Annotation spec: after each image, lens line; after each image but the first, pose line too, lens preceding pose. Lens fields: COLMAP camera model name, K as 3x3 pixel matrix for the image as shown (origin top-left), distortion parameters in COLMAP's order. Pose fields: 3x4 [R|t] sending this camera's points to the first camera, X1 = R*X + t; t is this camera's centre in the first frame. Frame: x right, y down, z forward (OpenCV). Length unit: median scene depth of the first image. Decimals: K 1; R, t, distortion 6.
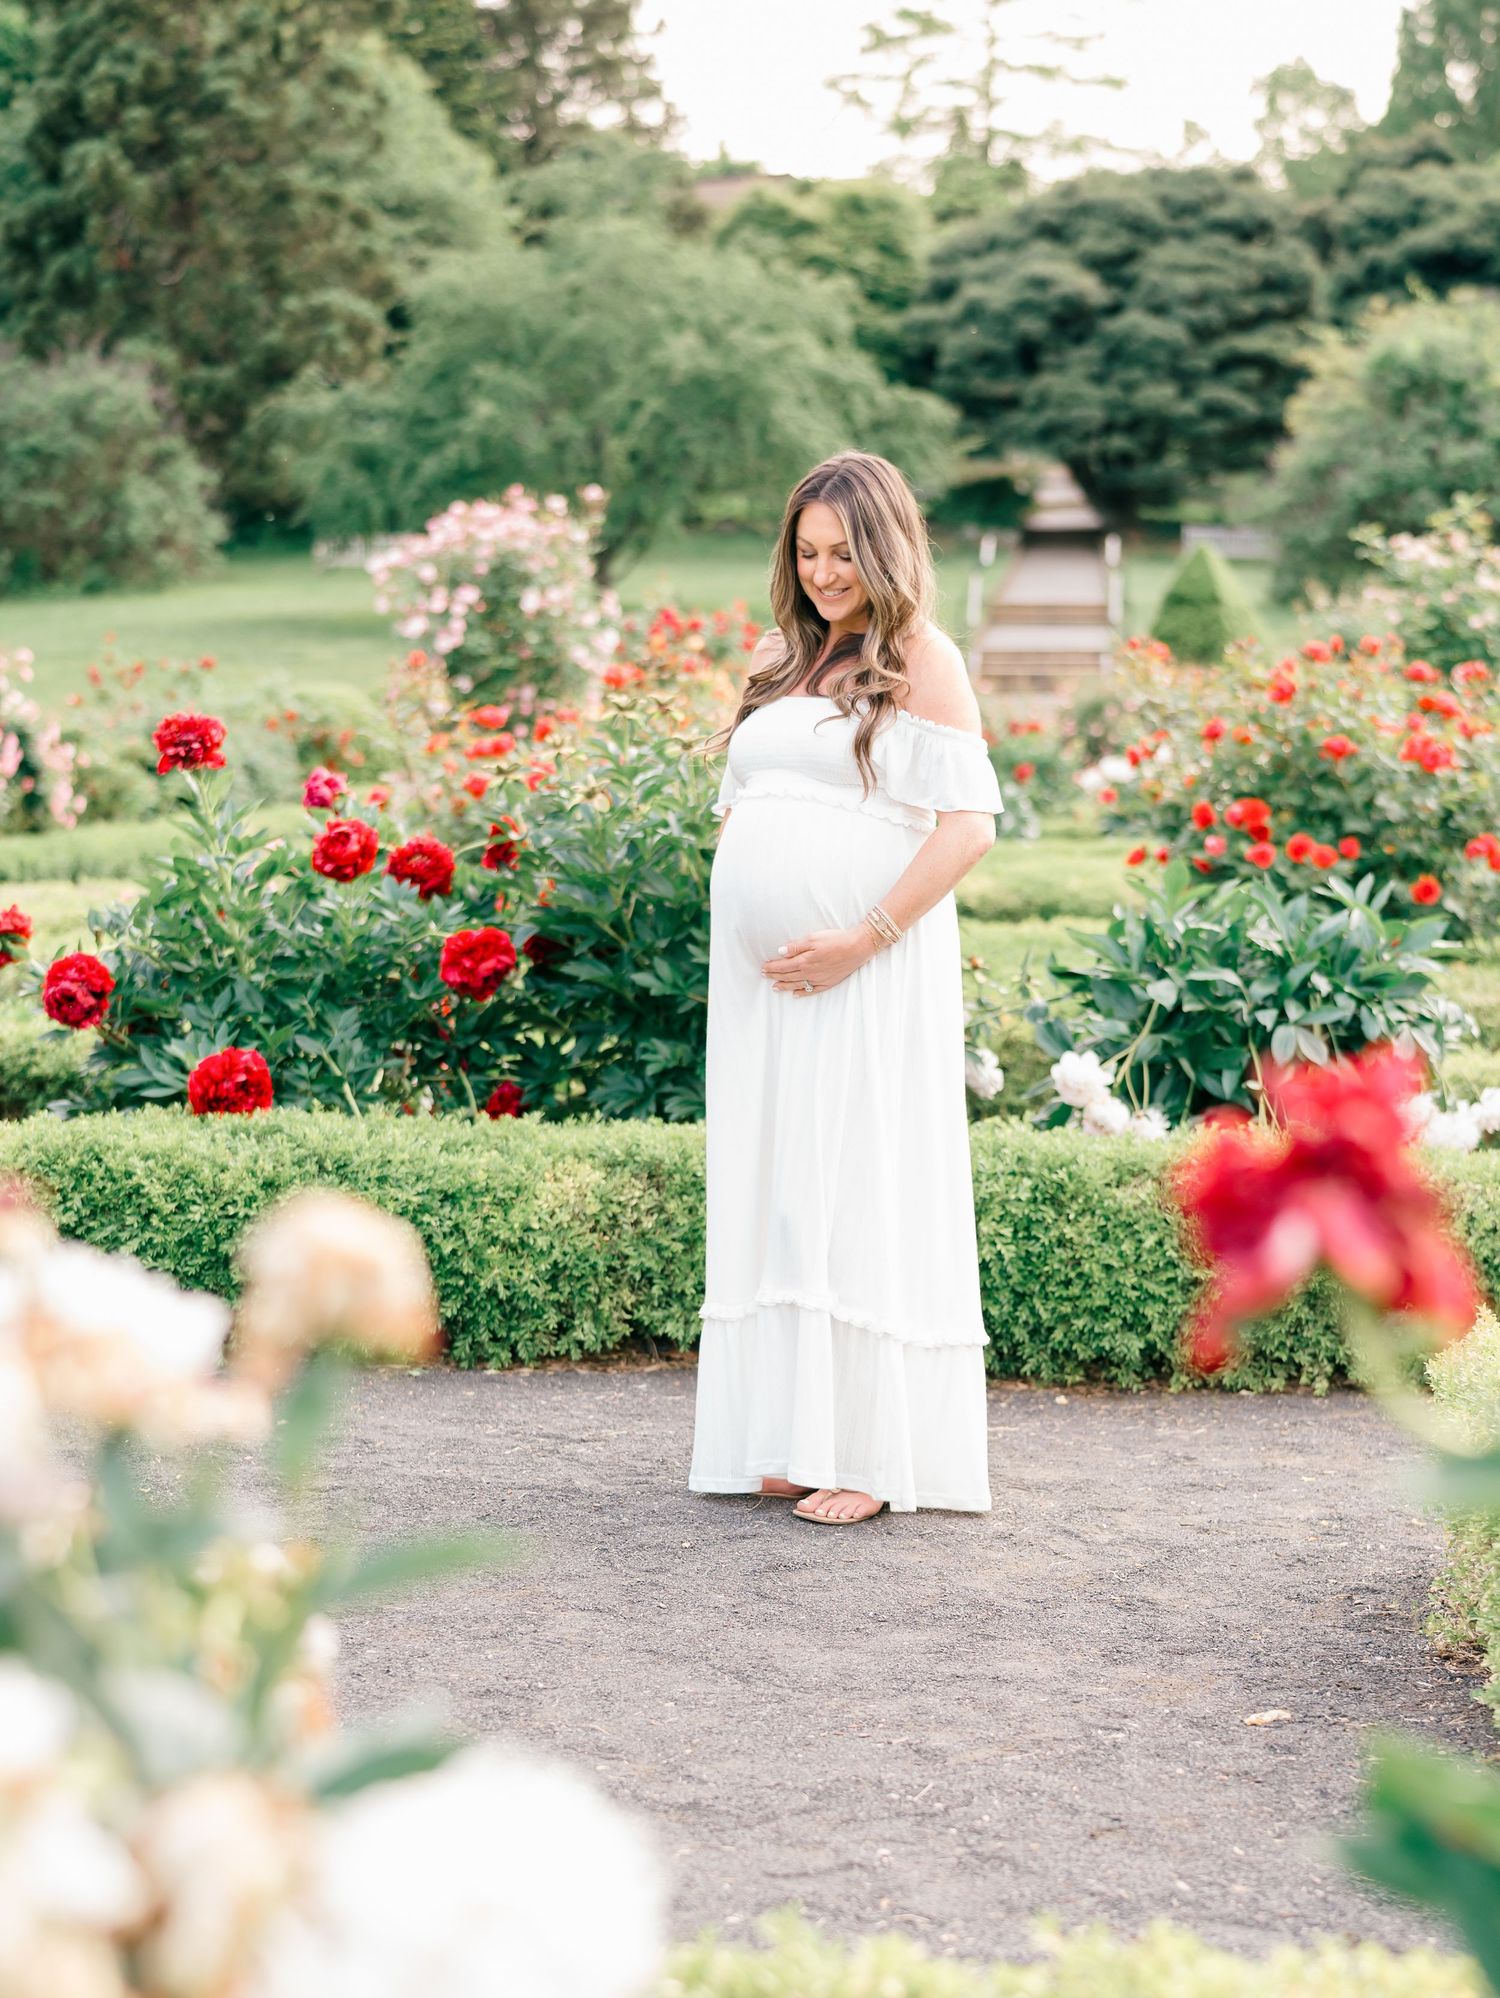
lens RADIAL K [[3706.8, 0, 833.0], [0, 3706.8, 1230.5], [0, 0, 1]] dist [-0.005732, 0.000000]
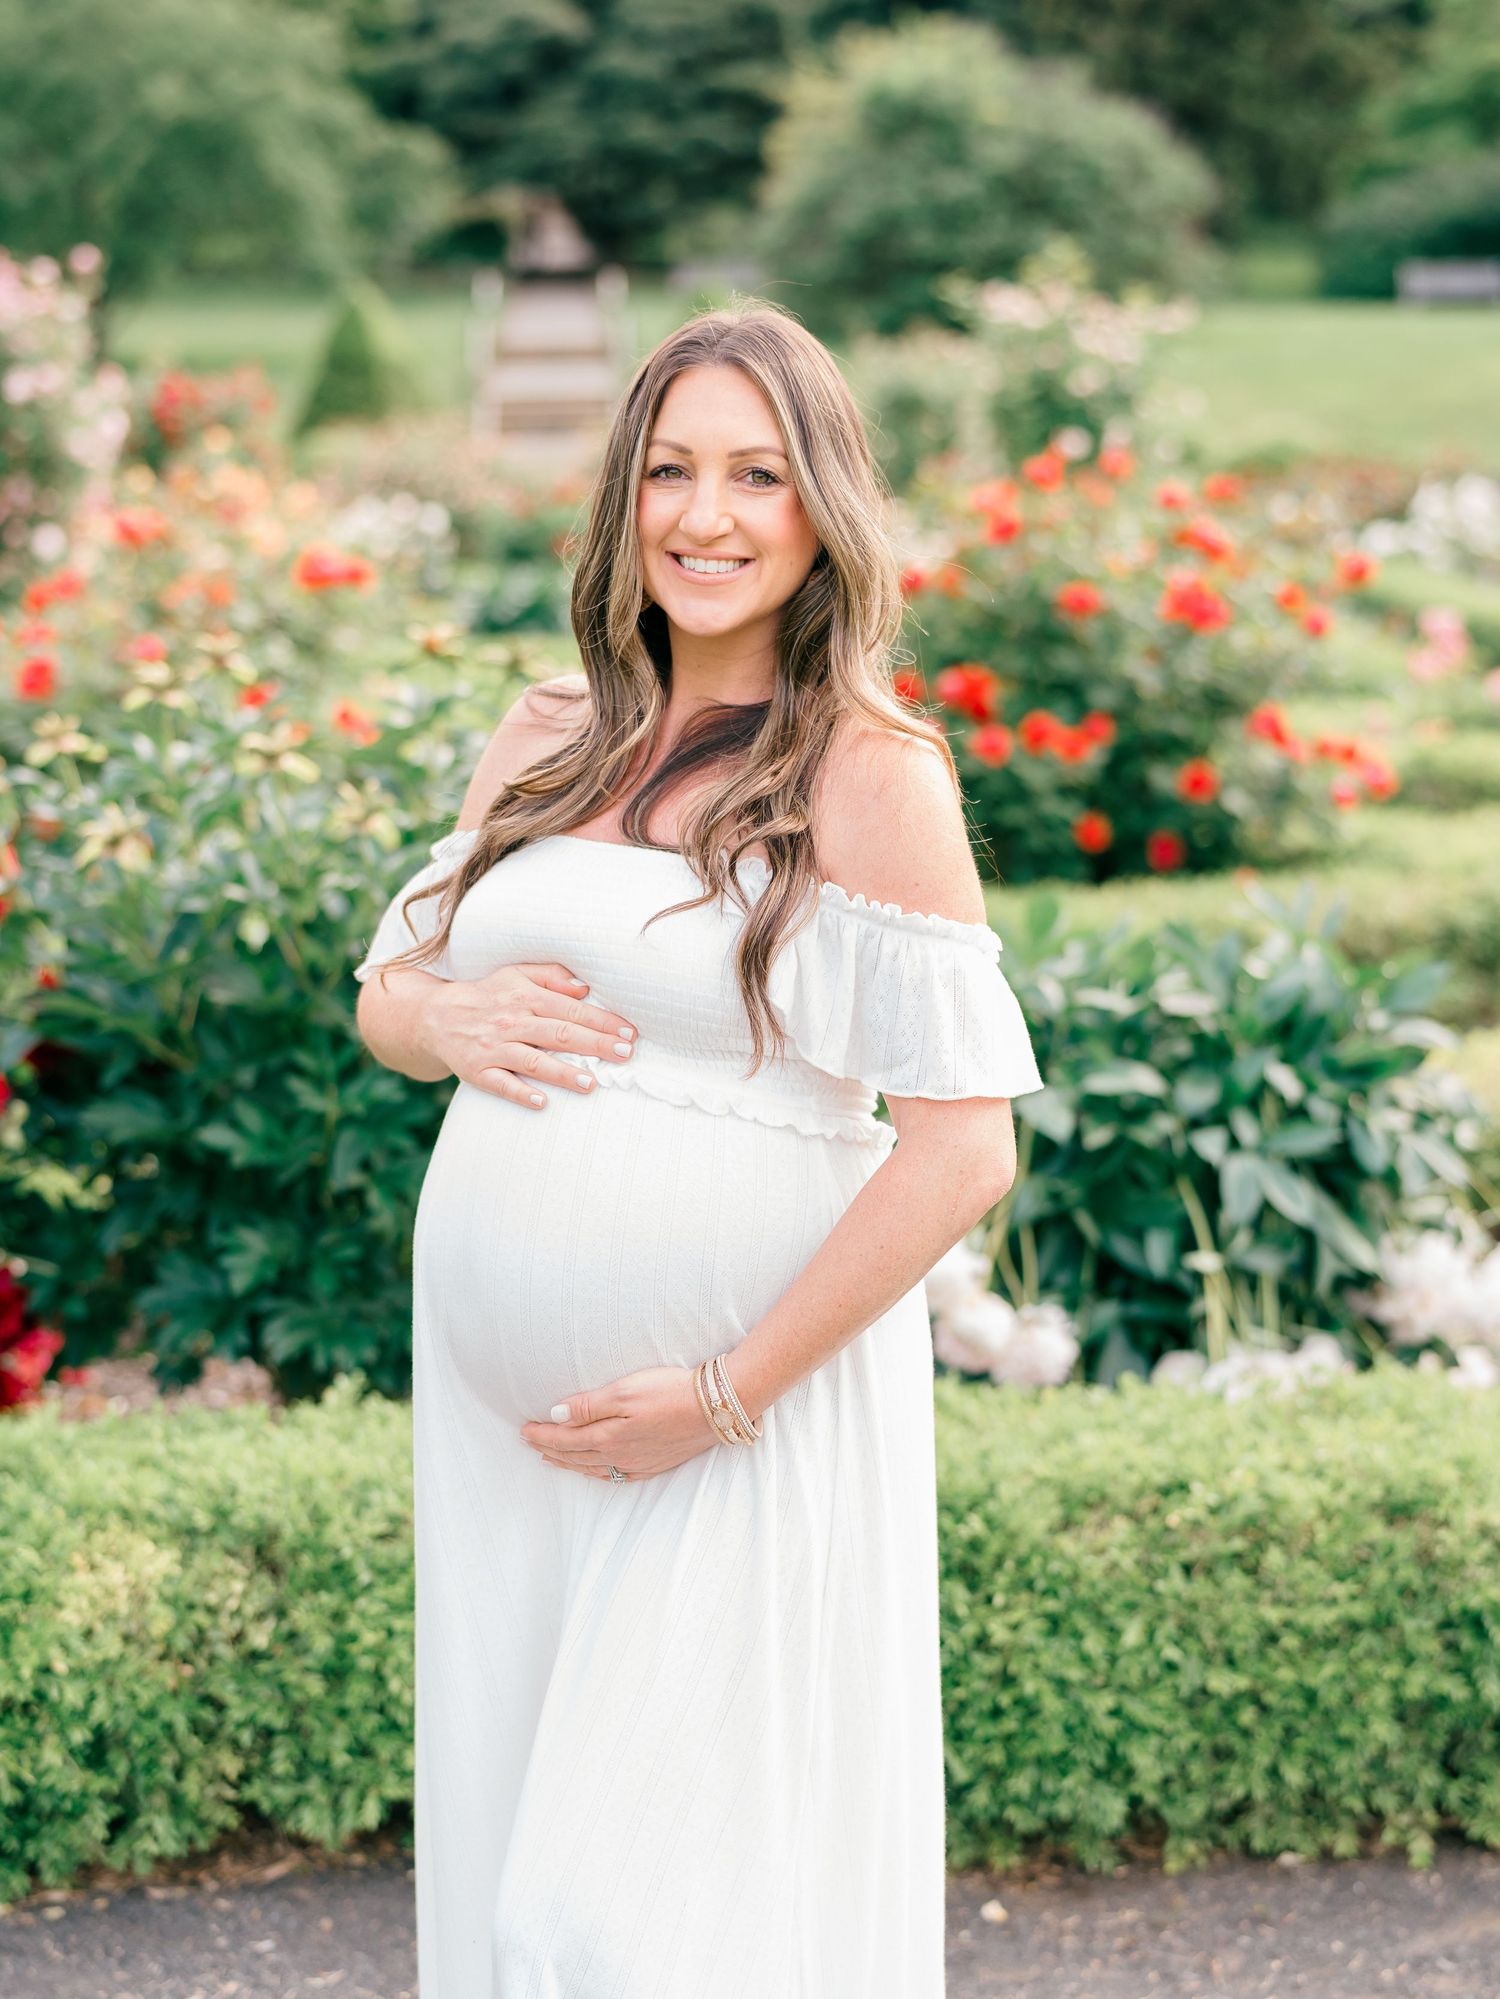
lens RADIAL K [[3500.9, 0, 758.8], [0, 3500.9, 1044.8], [0, 0, 1]] dist [0.037528, 0.000000]
pose [[0.992286, -0.048668, 0.114015, -0.002702], [0.044867, 0.998356, 0.035674, -0.009684], [-0.115564, -0.030283, 0.992838, 0.040098]]
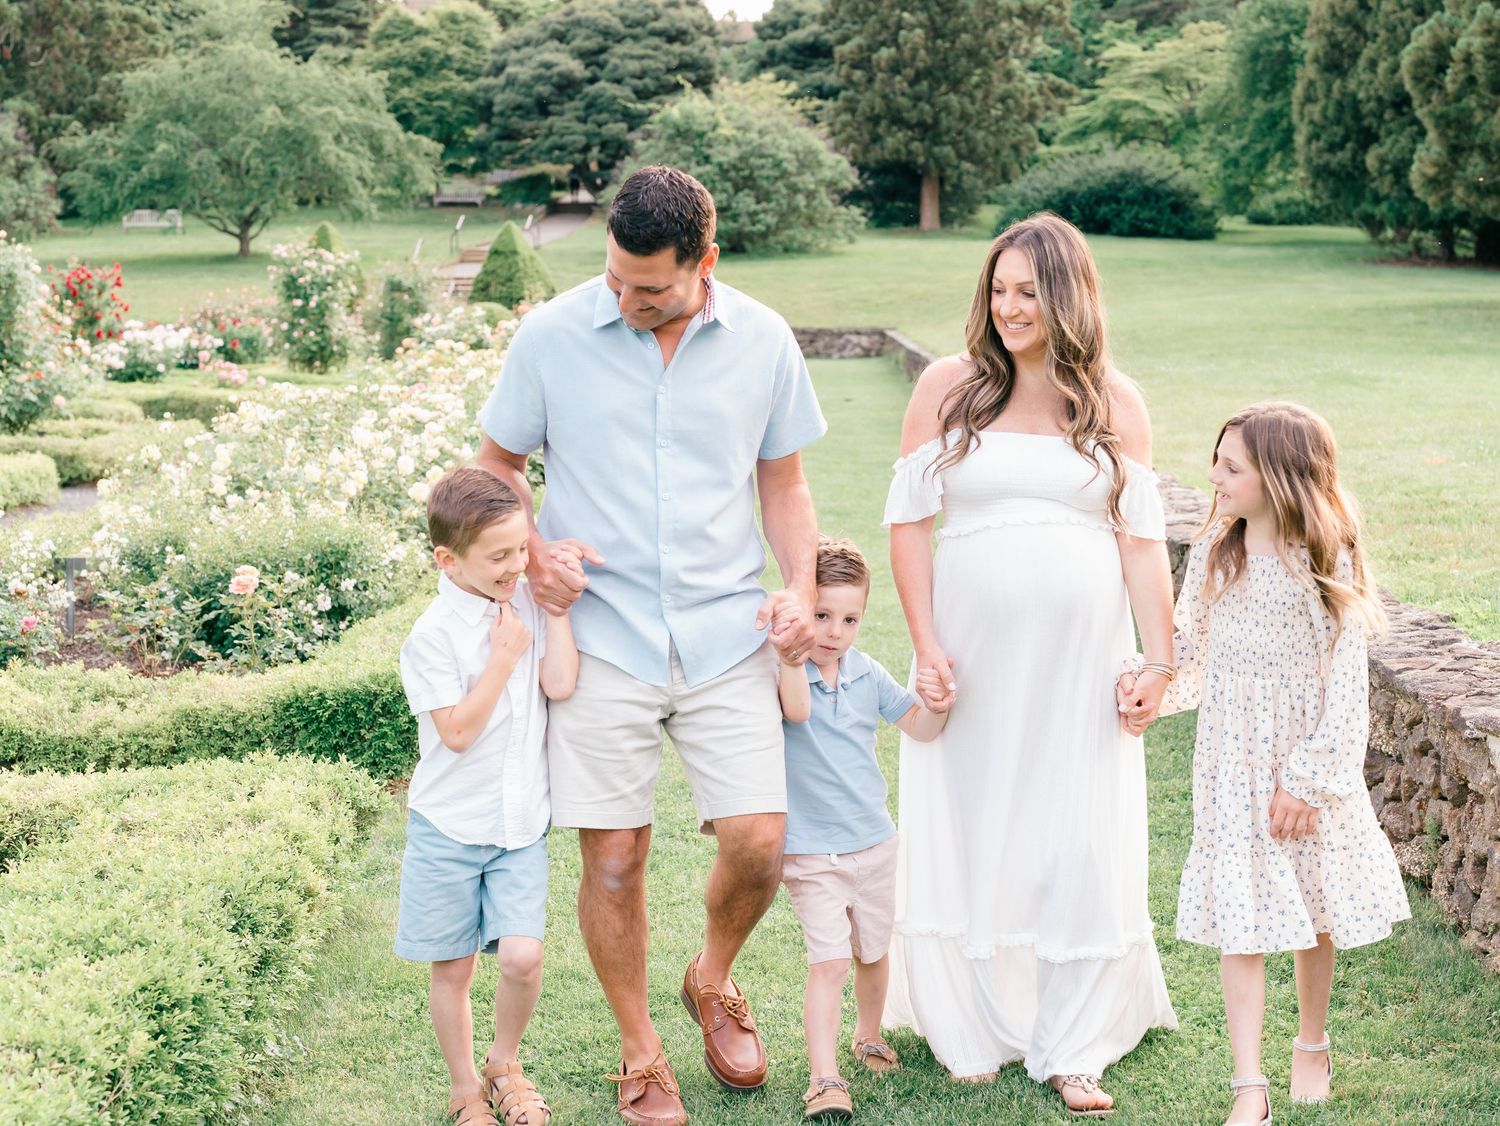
lens RADIAL K [[2384.6, 0, 780.3], [0, 2384.6, 594.6], [0, 0, 1]] dist [0.001739, 0.000000]
pose [[0.997828, -0.010801, 0.064978, 0.100682], [0.011954, 0.999777, -0.017381, 0.019024], [-0.064776, 0.018120, 0.997735, -0.150621]]
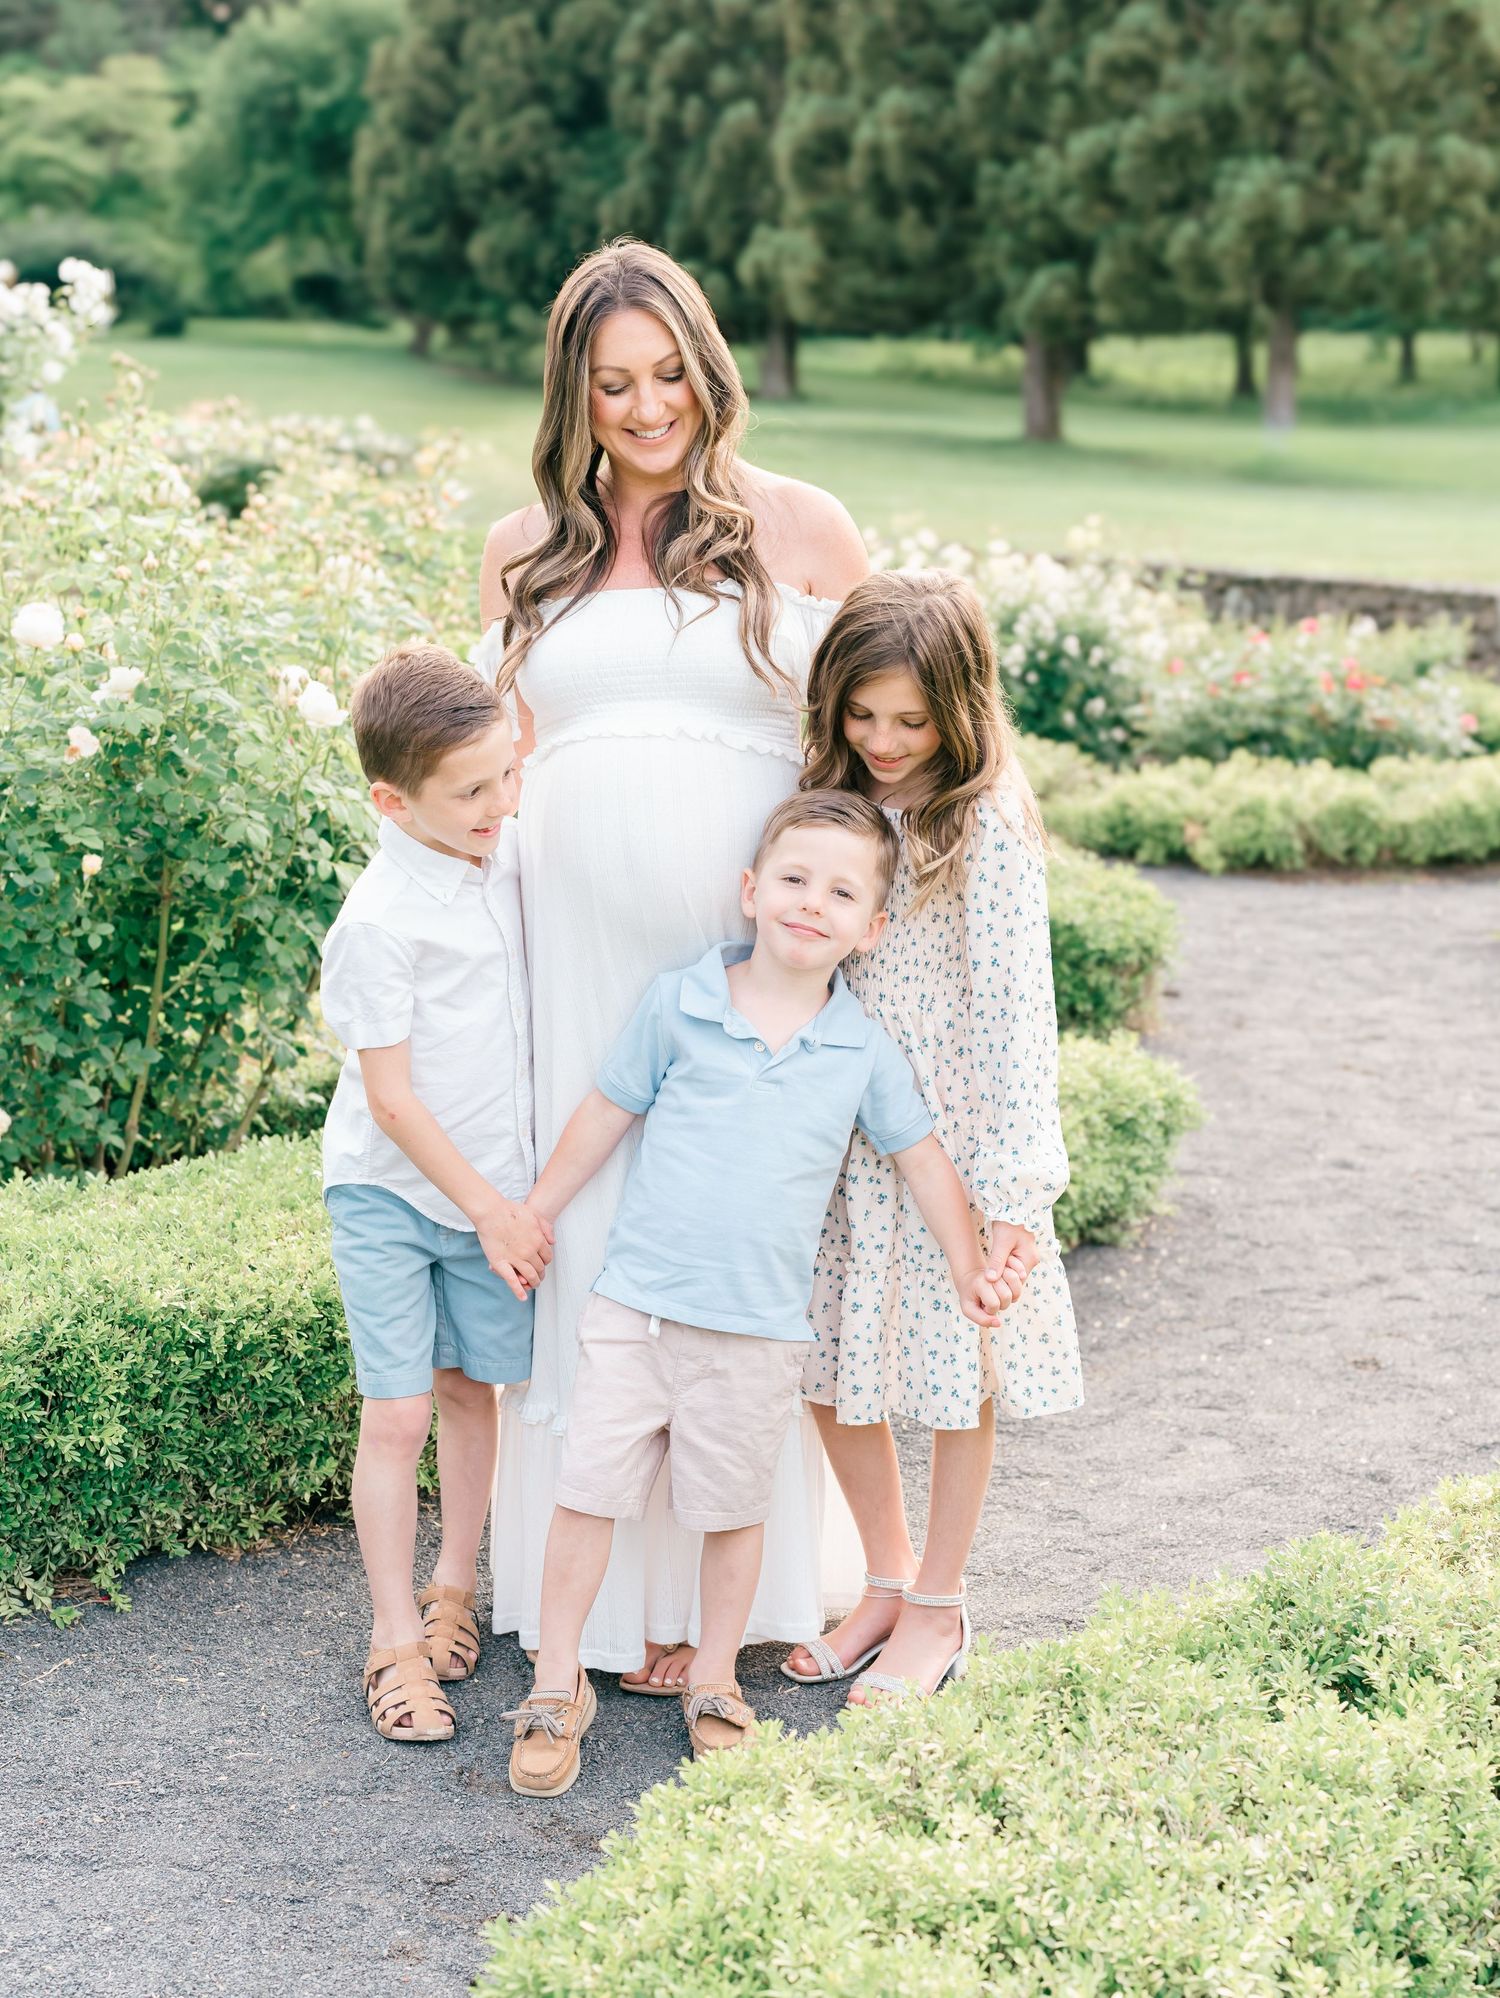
lens RADIAL K [[3081.9, 0, 726.6], [0, 3081.9, 984.7], [0, 0, 1]] dist [-0.011184, 0.000000]
pose [[0.874892, -0.076850, 0.478182, -0.019197], [0.056083, 0.996764, 0.057583, 0.020290], [-0.481060, -0.023561, 0.876371, -0.157689]]
